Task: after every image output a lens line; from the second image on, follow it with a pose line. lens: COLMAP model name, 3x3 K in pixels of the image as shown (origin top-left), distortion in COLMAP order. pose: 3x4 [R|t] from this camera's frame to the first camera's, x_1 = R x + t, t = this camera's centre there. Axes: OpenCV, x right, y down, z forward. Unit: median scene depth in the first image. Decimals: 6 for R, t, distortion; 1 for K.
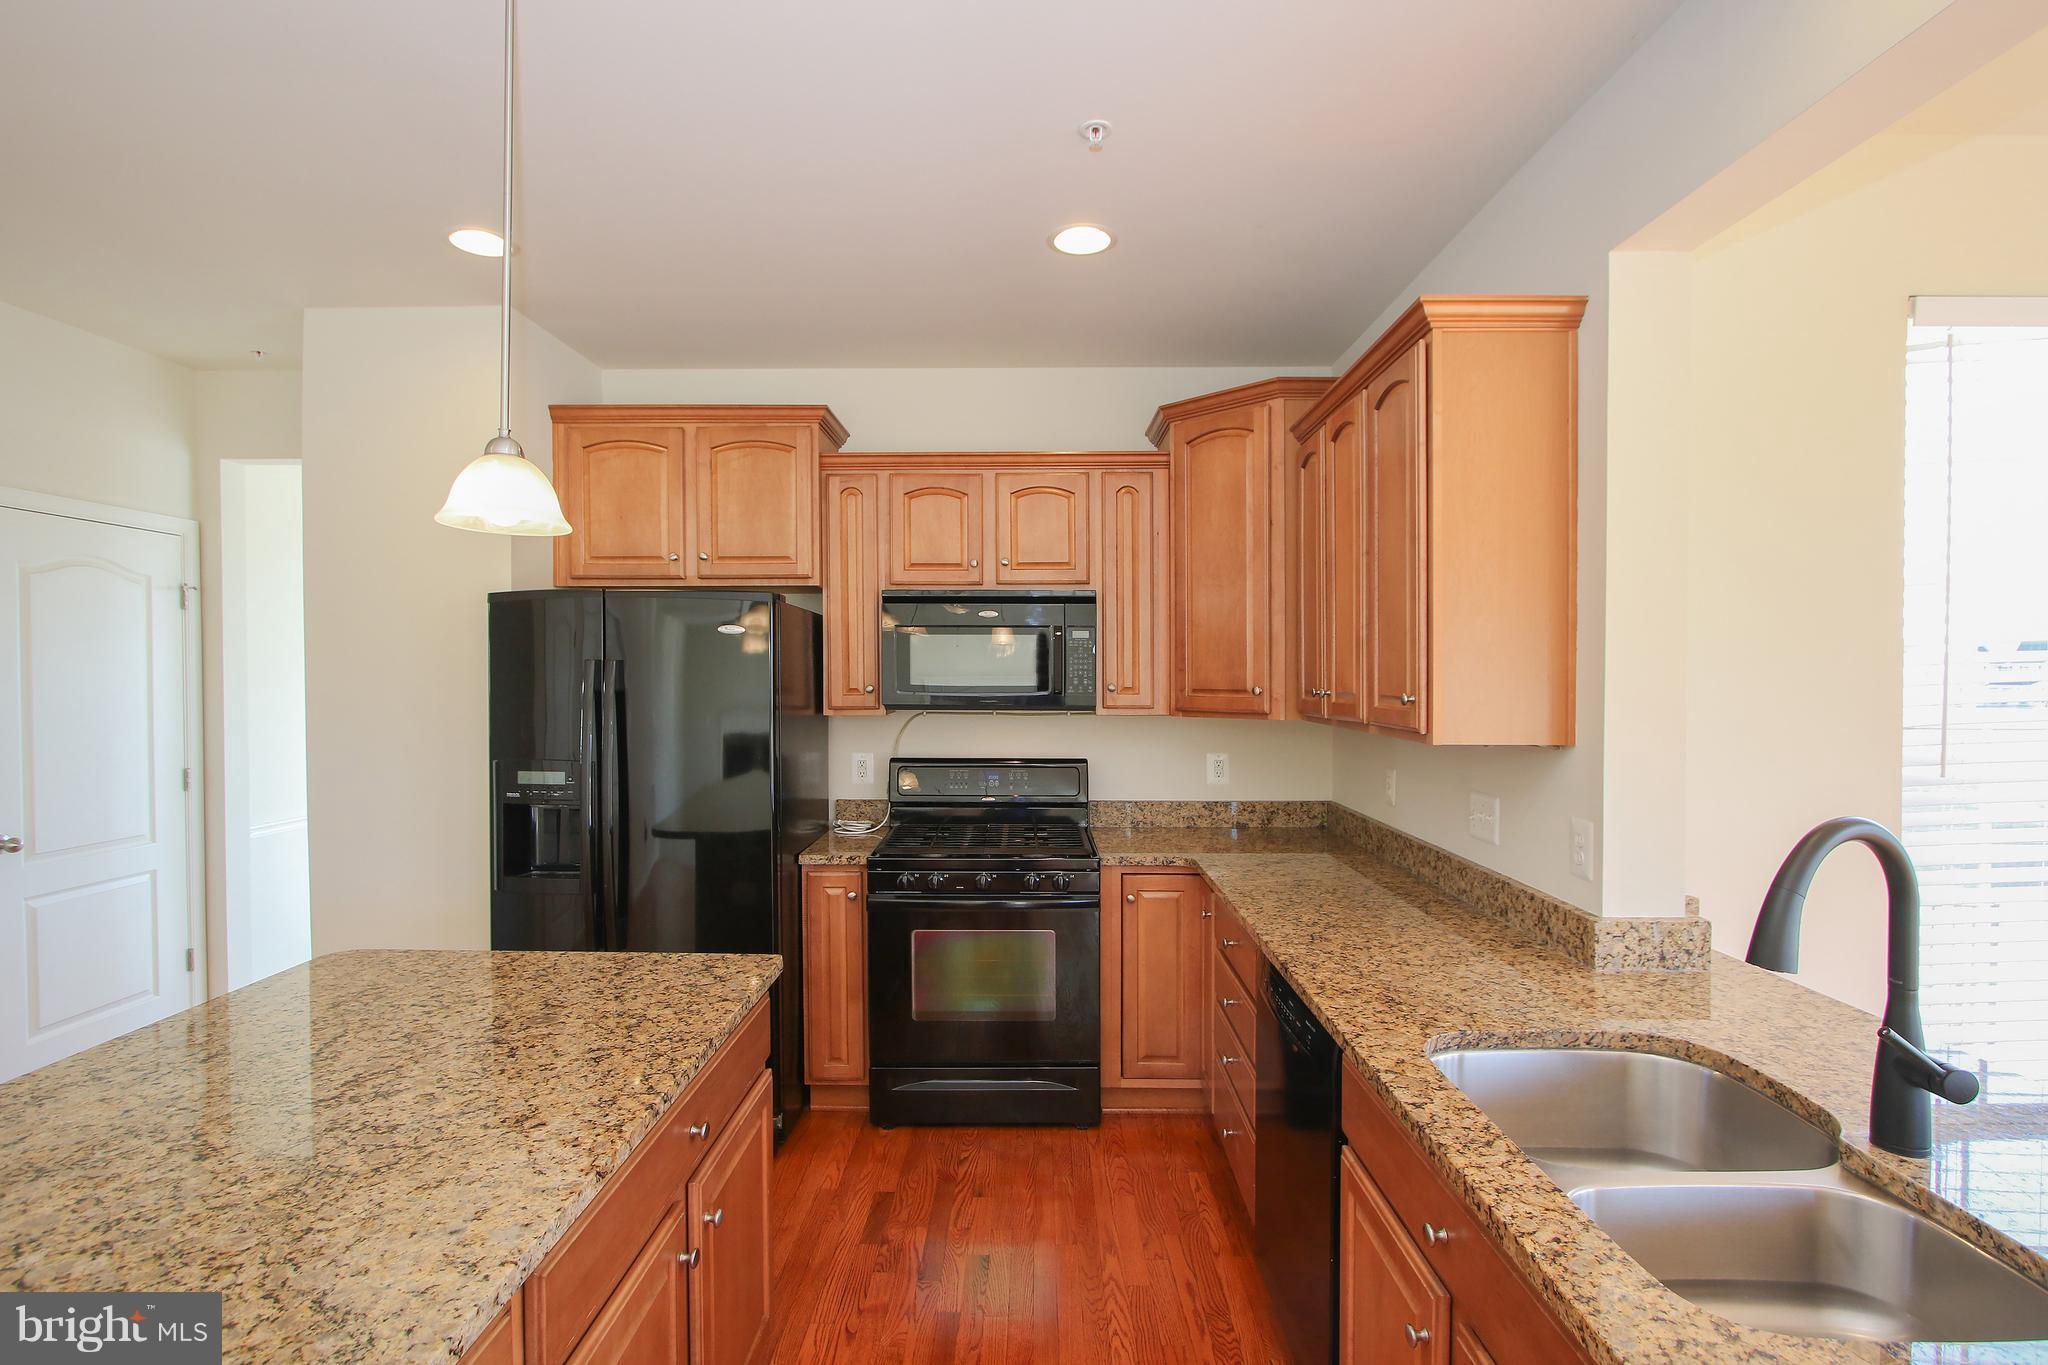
lens RADIAL K [[973.5, 0, 1025.8], [0, 973.5, 684.1], [0, 0, 1]] dist [-0.015850, -0.000164]
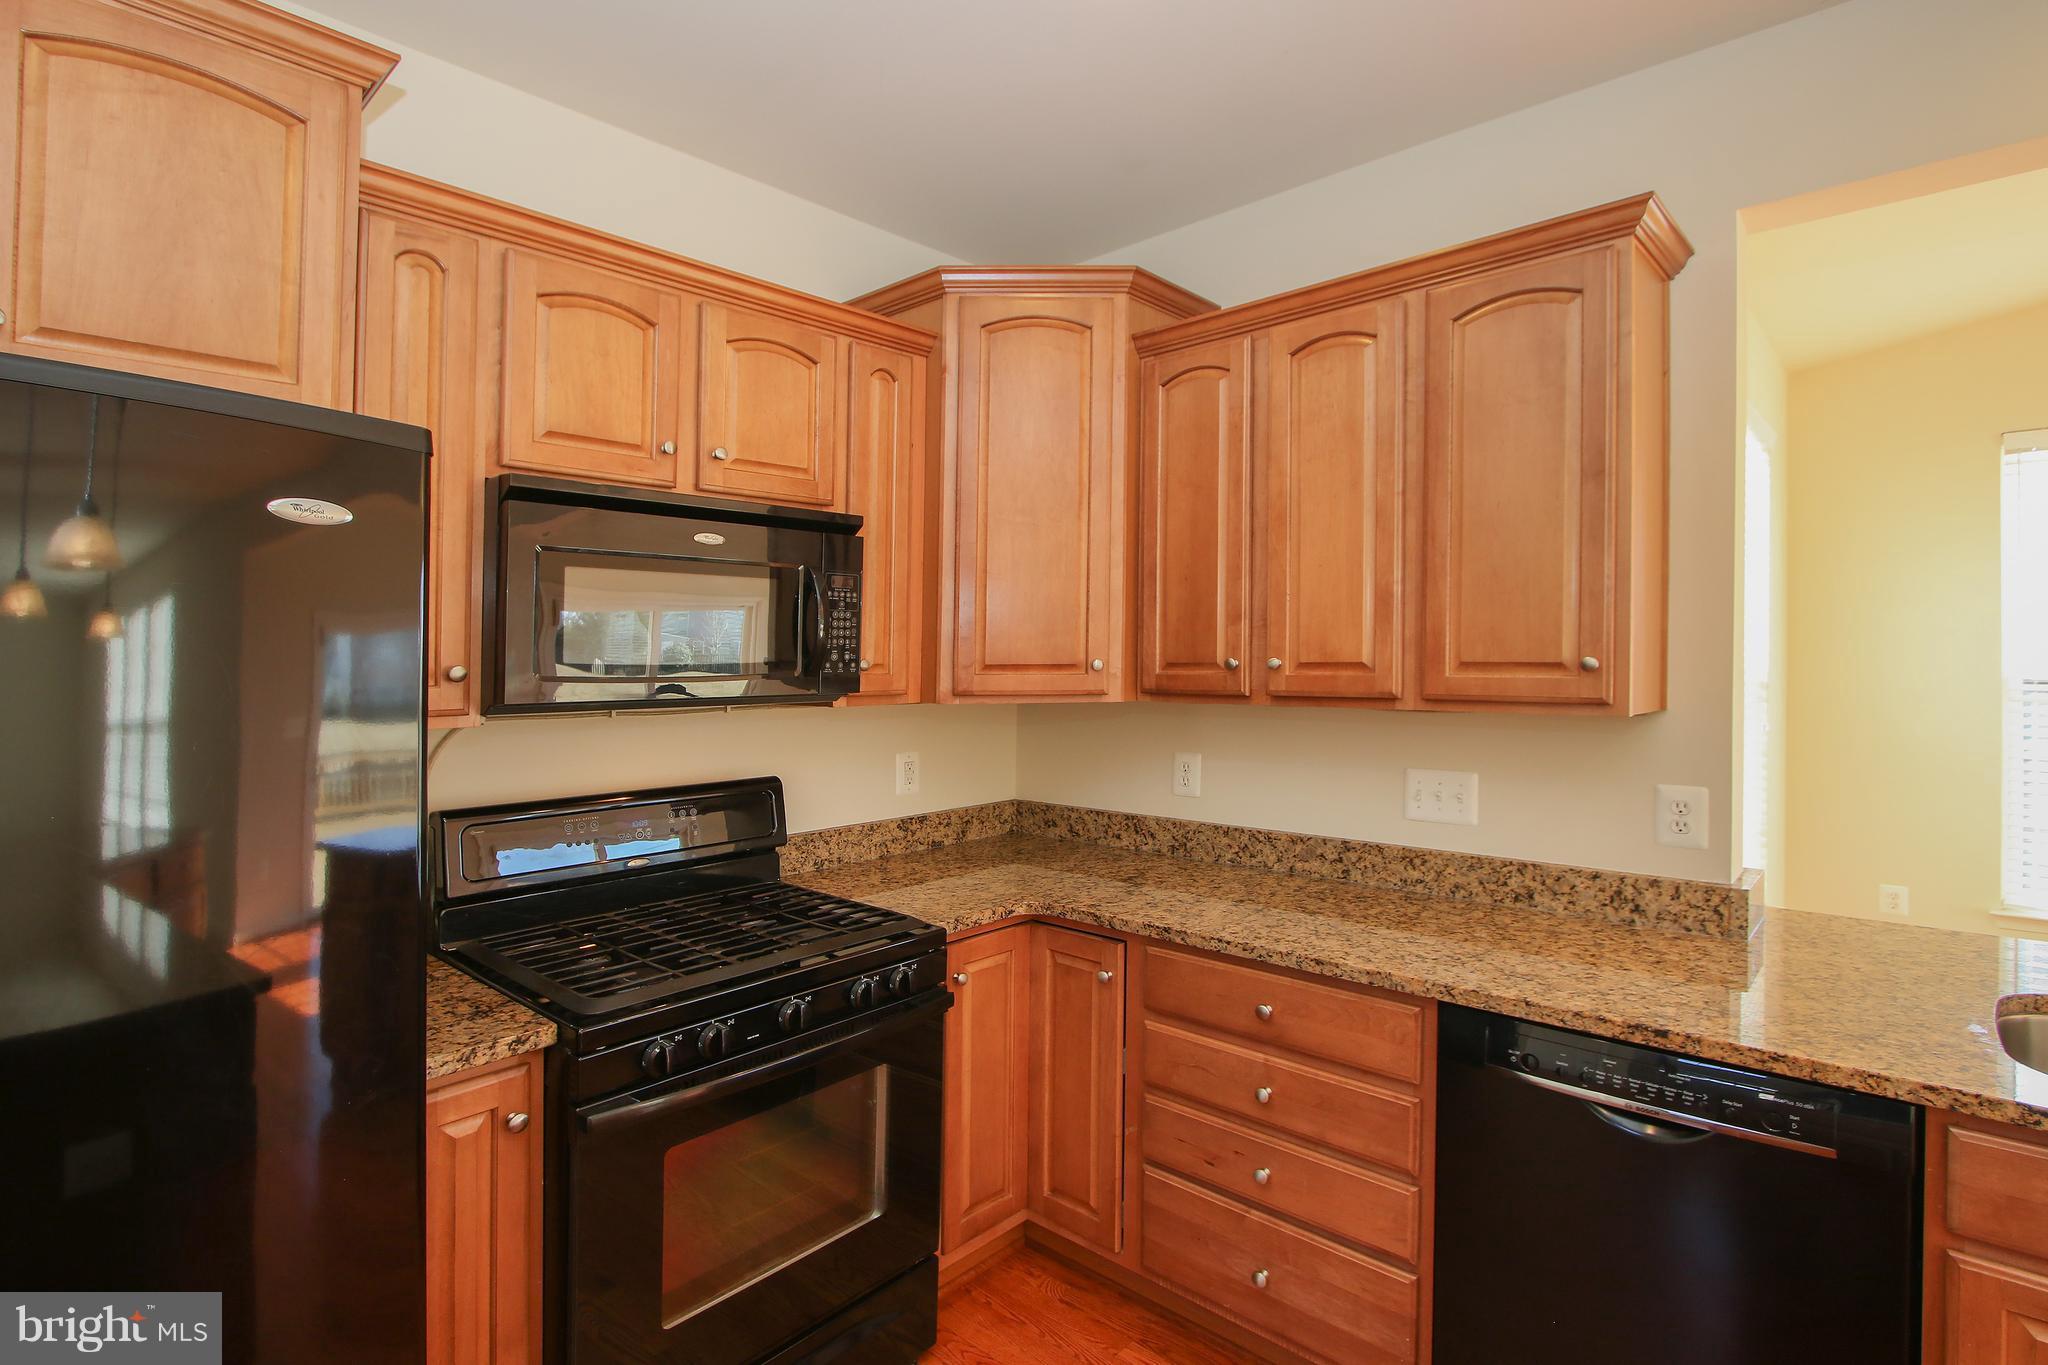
lens RADIAL K [[973.5, 0, 981.8], [0, 973.5, 644.7], [0, 0, 1]] dist [-0.015850, -0.000164]
pose [[0.673025, 0.002616, 0.739615, -0.582639], [0.015106, 0.999737, -0.017282, 0.003627], [-0.739466, 0.022804, 0.672808, 0.824021]]
